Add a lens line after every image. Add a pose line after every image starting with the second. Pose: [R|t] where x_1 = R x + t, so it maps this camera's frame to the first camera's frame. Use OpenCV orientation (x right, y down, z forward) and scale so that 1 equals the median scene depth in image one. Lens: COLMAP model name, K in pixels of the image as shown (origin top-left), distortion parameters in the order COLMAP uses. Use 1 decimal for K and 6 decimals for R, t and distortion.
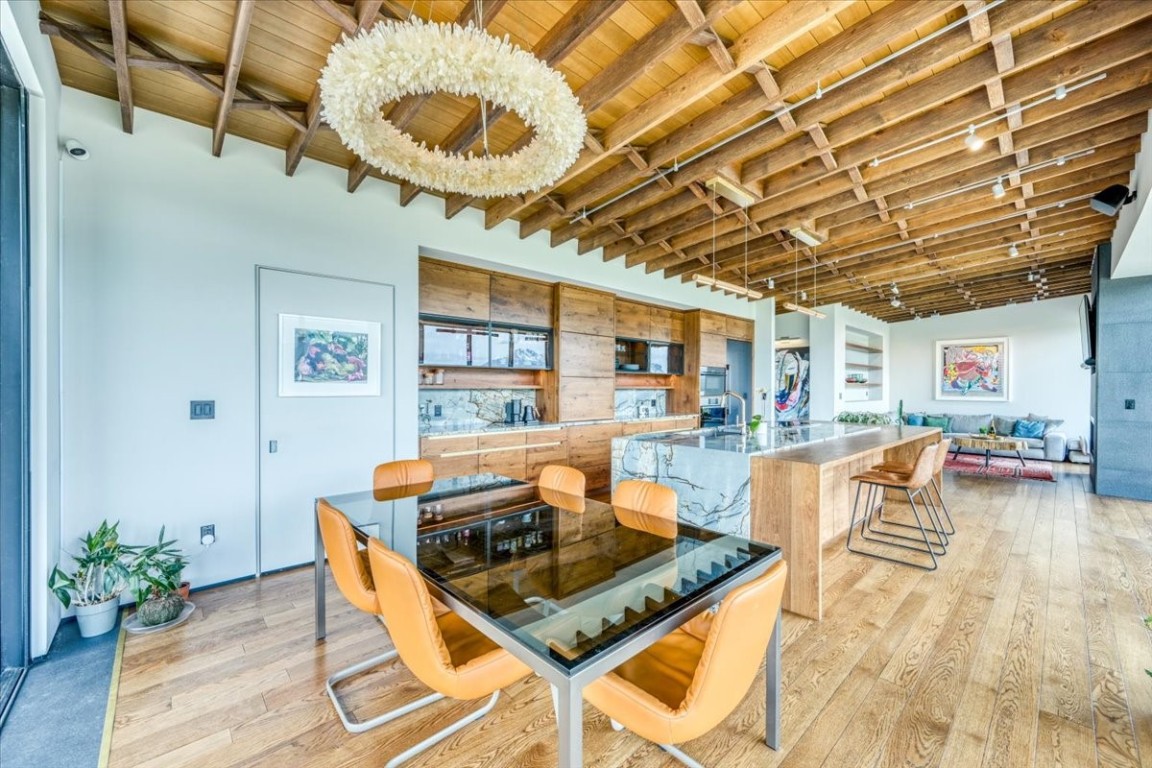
lens RADIAL K [[454.0, 0, 576.0], [0, 454.0, 384.0], [0, 0, 1]] dist [0.000597, 0.000217]
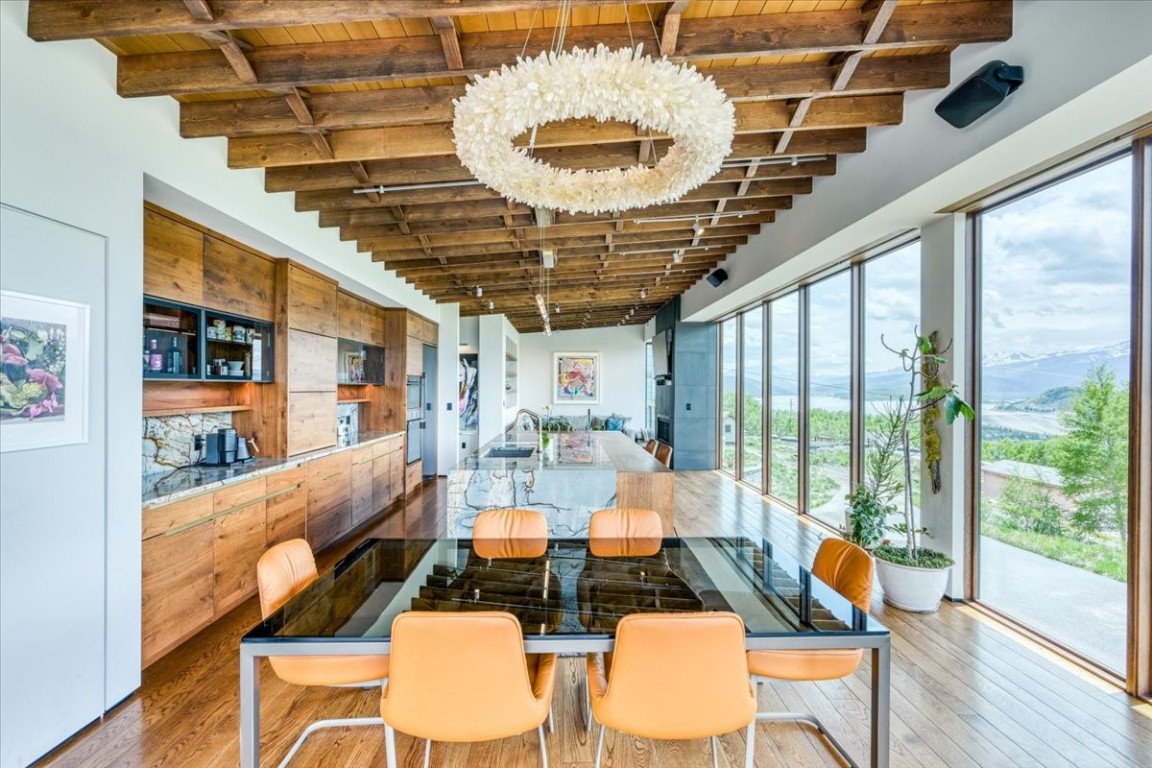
lens RADIAL K [[536.6, 0, 576.0], [0, 536.6, 384.0], [0, 0, 1]] dist [-0.001962, -0.000139]
pose [[0.664281, 0.001201, 0.747482, -0.288560], [-0.002479, 0.999997, 0.000596, -0.024631], [-0.747478, -0.002249, 0.664282, 0.088234]]
